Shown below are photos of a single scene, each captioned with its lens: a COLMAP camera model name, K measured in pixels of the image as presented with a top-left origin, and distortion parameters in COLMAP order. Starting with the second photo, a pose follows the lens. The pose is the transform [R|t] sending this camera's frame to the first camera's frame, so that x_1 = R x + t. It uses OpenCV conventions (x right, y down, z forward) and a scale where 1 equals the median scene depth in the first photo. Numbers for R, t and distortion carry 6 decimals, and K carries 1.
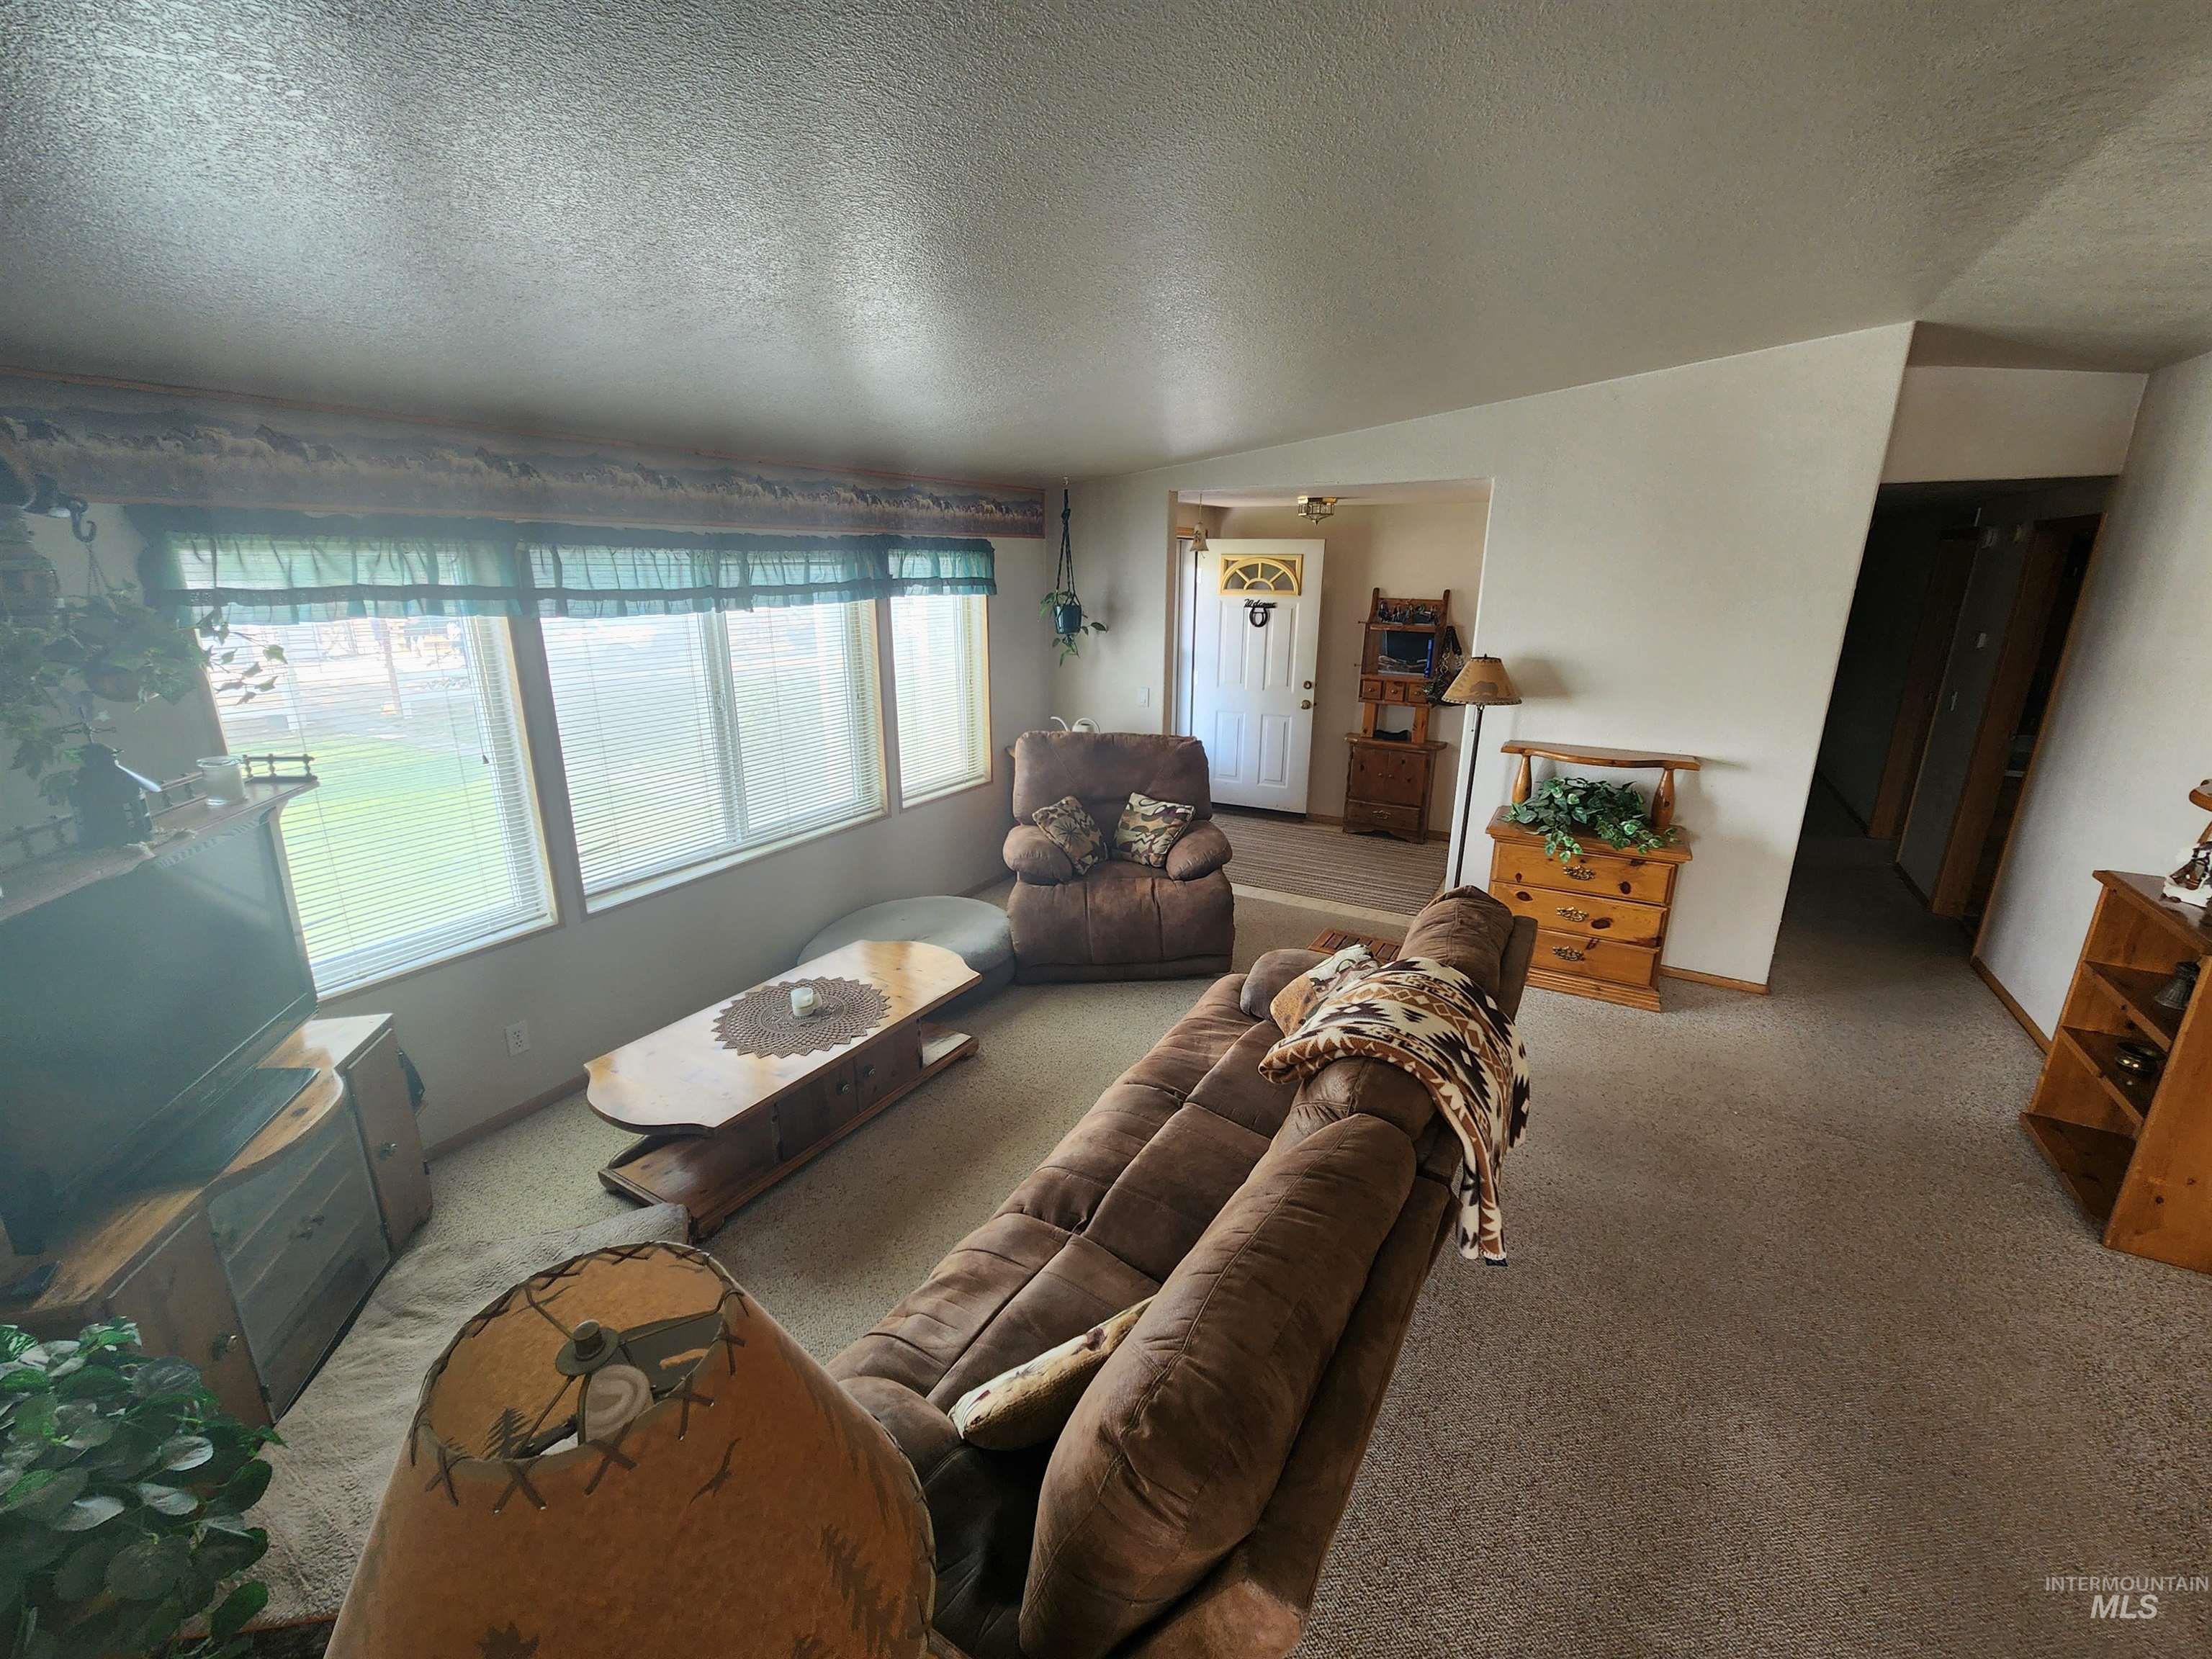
lens RADIAL K [[903.0, 0, 1121.8], [0, 903.0, 813.0], [0, 0, 1]] dist [-0.000669, -0.000039]
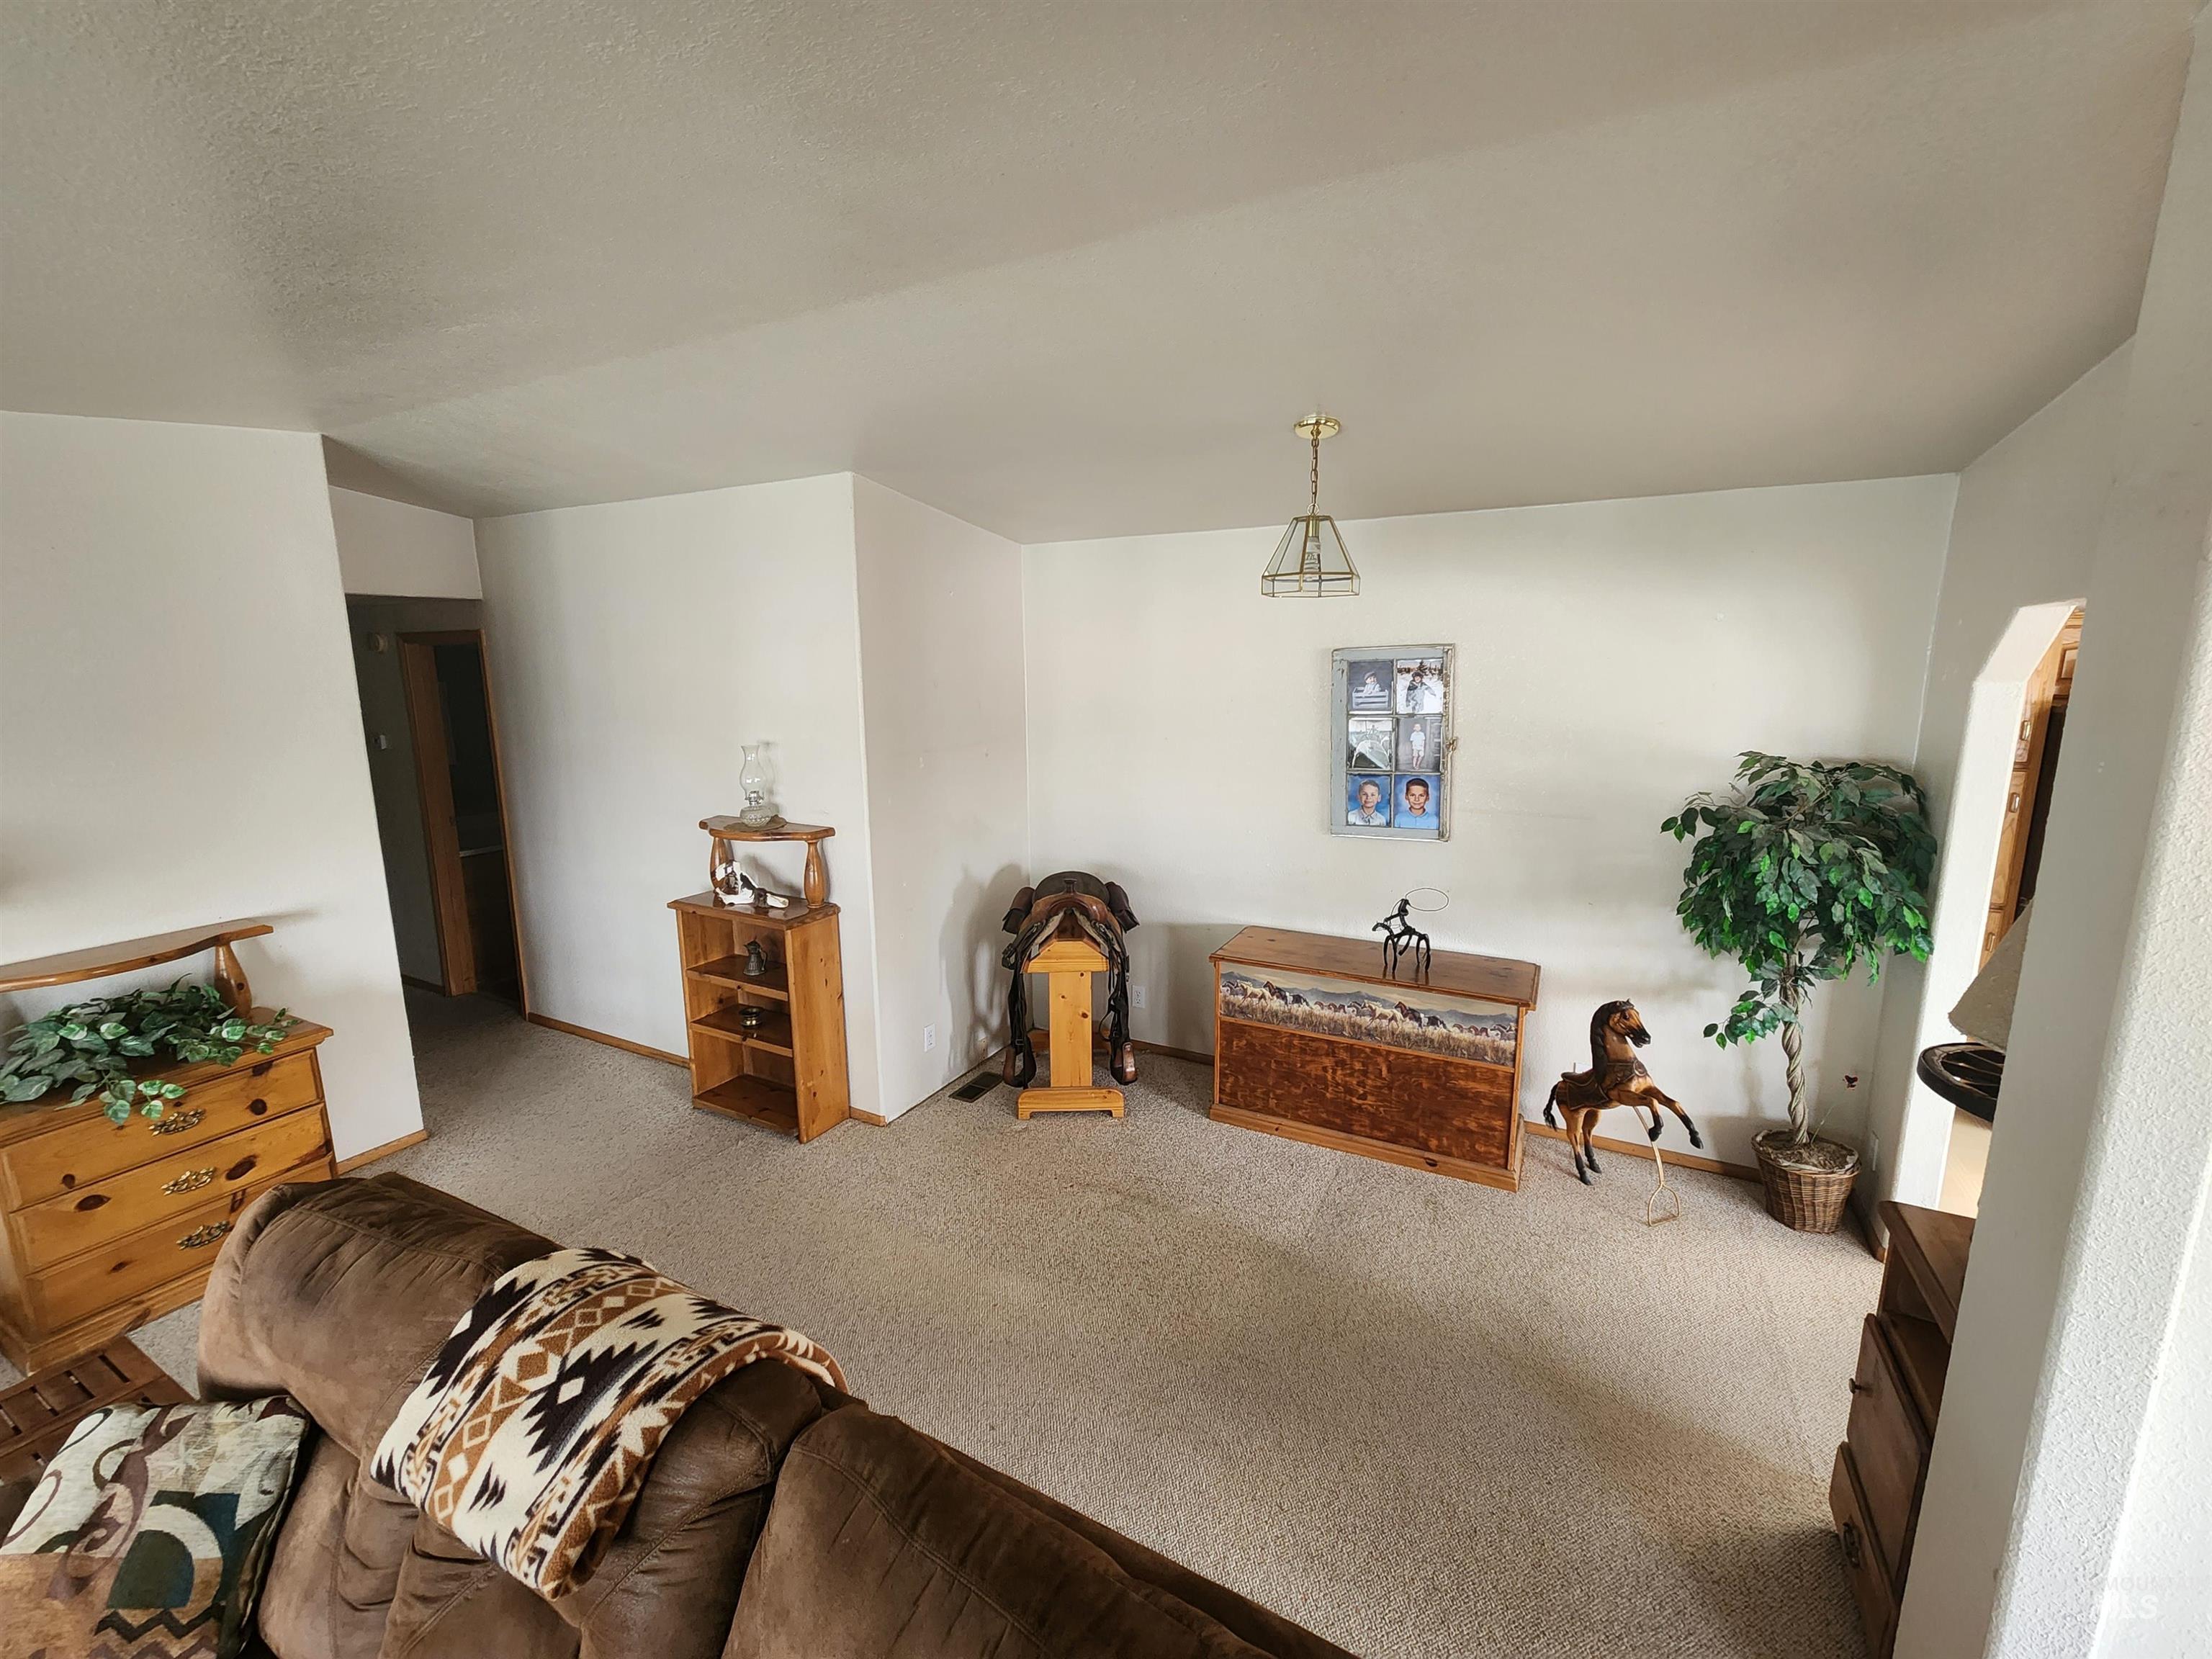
lens RADIAL K [[888.1, 0, 1139.9], [0, 888.1, 811.0], [0, 0, 1]] dist [-0.018776, -0.000018]
pose [[-0.053841, -0.172038, 0.983618, -0.138507], [0.268848, 0.946175, 0.180205, -0.078548], [-0.961677, 0.274146, -0.004691, 0.228190]]
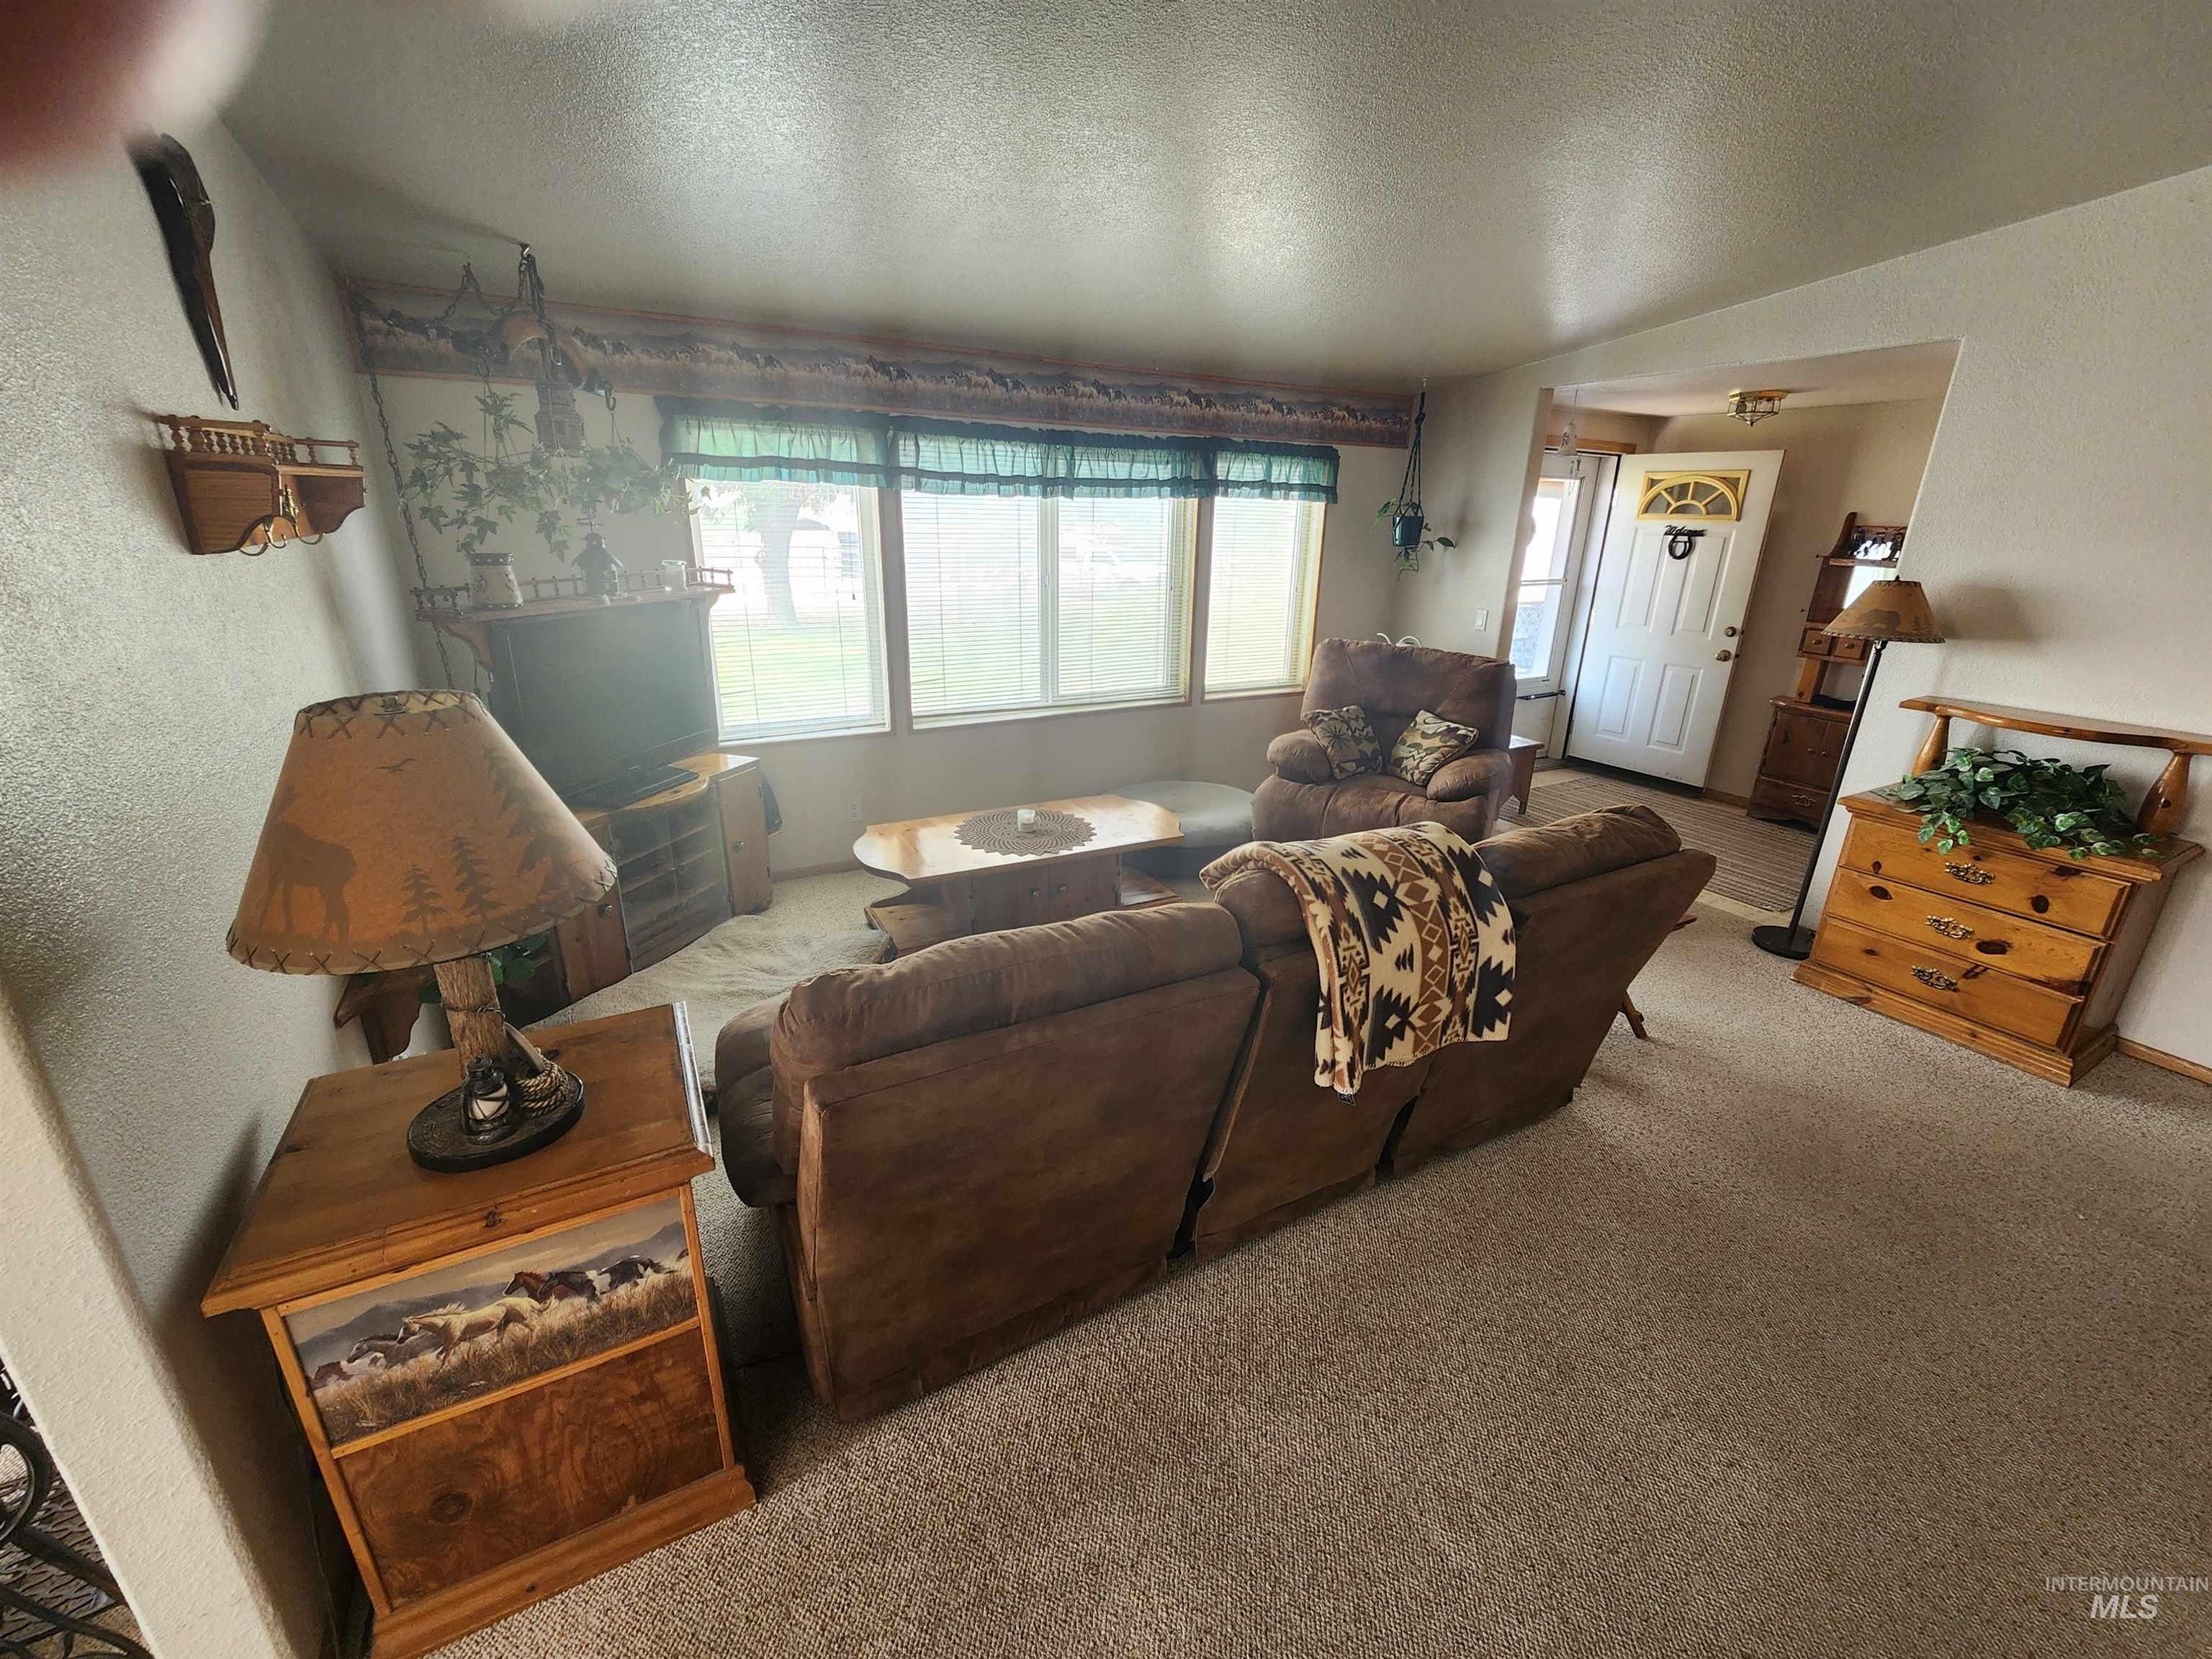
lens RADIAL K [[903.0, 0, 1121.8], [0, 903.0, 813.0], [0, 0, 1]] dist [-0.000669, -0.000039]
pose [[0.858825, 0.175898, -0.481123, 0.251957], [-0.154098, 0.984407, 0.084827, 0.060650], [0.488542, 0.001289, 0.872540, 0.013132]]
